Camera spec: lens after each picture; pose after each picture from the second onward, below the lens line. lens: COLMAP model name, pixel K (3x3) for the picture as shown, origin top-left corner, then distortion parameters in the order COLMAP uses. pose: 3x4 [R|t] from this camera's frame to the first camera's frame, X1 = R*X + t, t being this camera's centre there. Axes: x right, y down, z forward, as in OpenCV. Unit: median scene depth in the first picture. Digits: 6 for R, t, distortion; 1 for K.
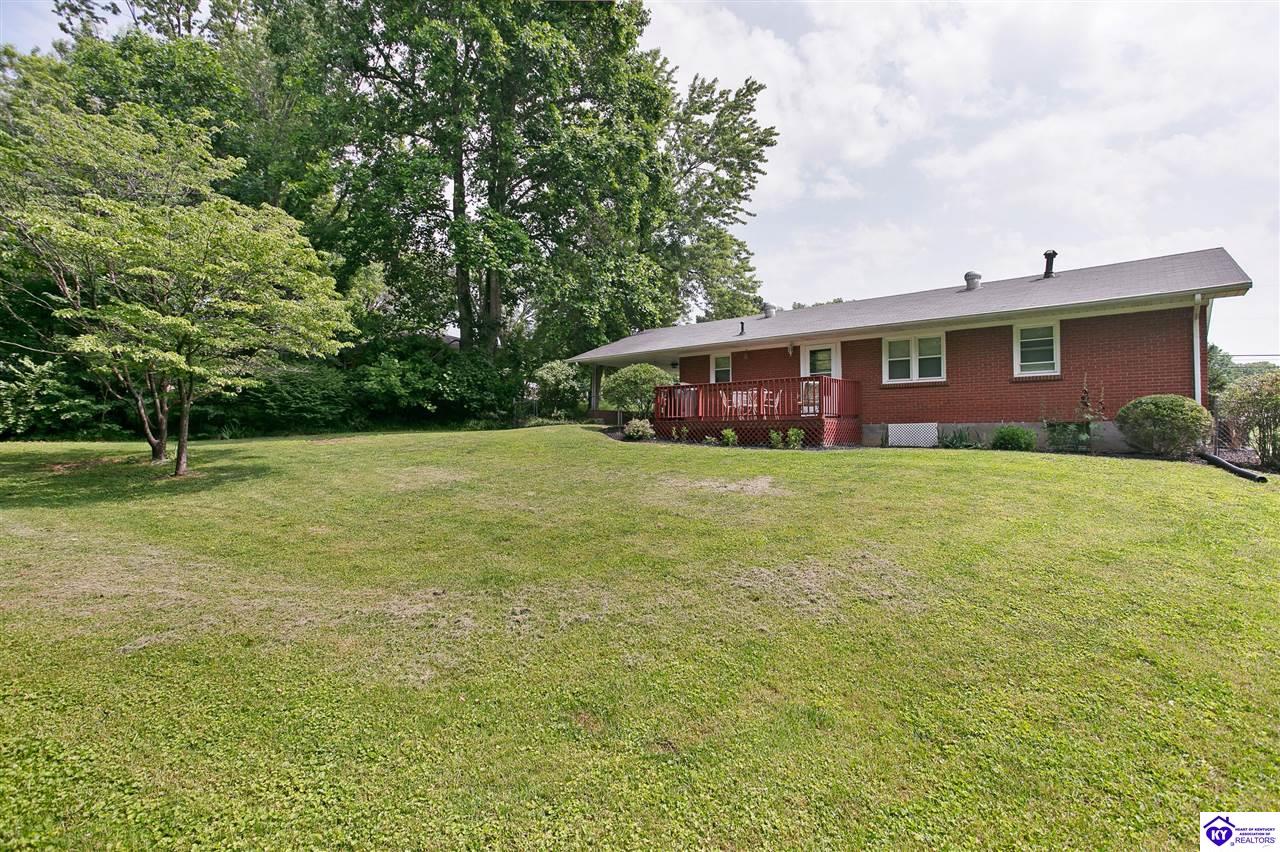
lens RADIAL K [[620.9, 0, 640.0], [0, 620.9, 426.0], [0, 0, 1]] dist [-0.000122, 0.000100]
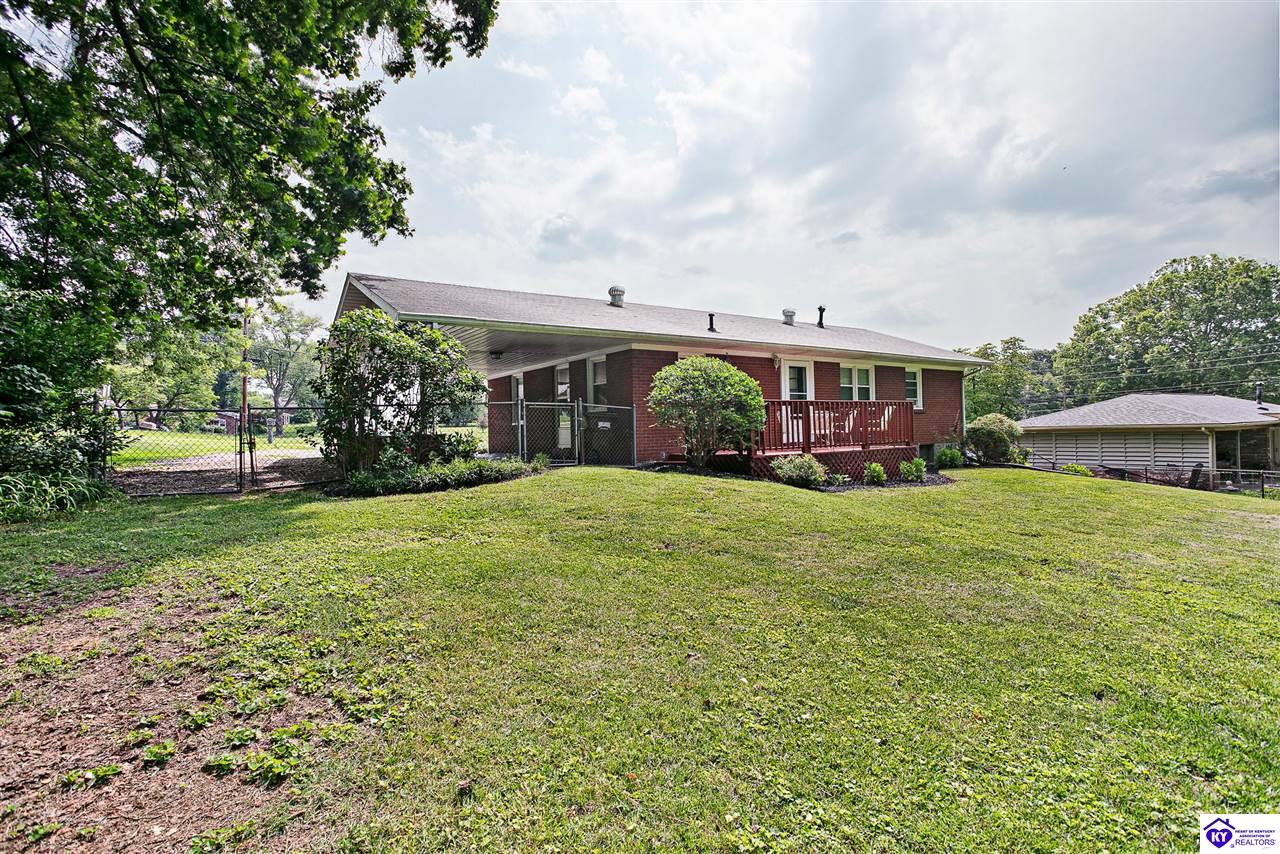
lens RADIAL K [[620.9, 0, 640.0], [0, 620.9, 427.0], [0, 0, 1]] dist [-0.000122, 0.000100]
pose [[0.256073, -0.001775, 0.966656, -0.669209], [0.007863, 0.999969, -0.000247, -0.041599], [-0.966625, 0.007664, 0.256079, 1.069110]]
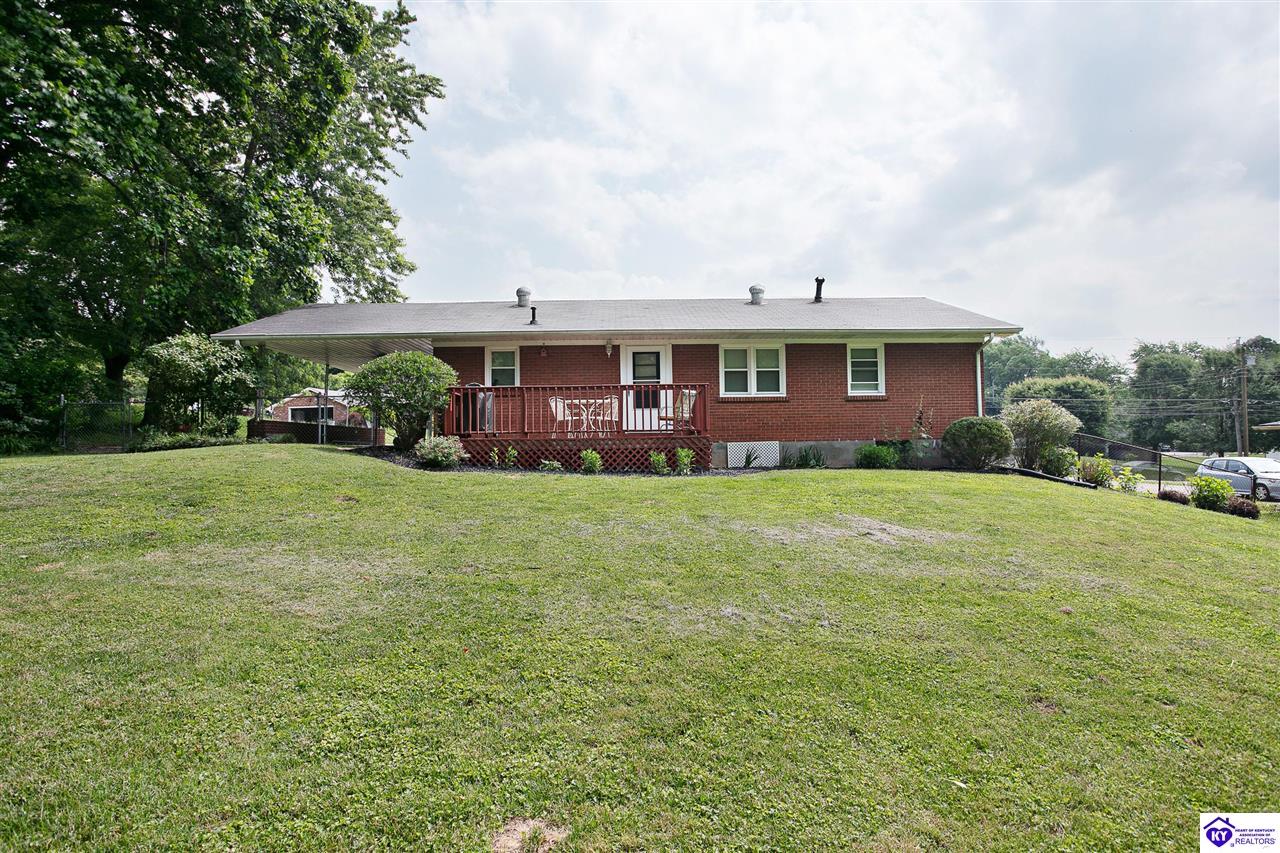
lens RADIAL K [[685.2, 0, 640.0], [0, 685.2, 426.5], [0, 0, 1]] dist [-0.034210, 0.000373]
pose [[0.745300, 0.013182, 0.666599, -0.343479], [0.003717, 0.999707, -0.023926, -0.002902], [-0.666719, 0.020310, 0.745033, 0.358308]]
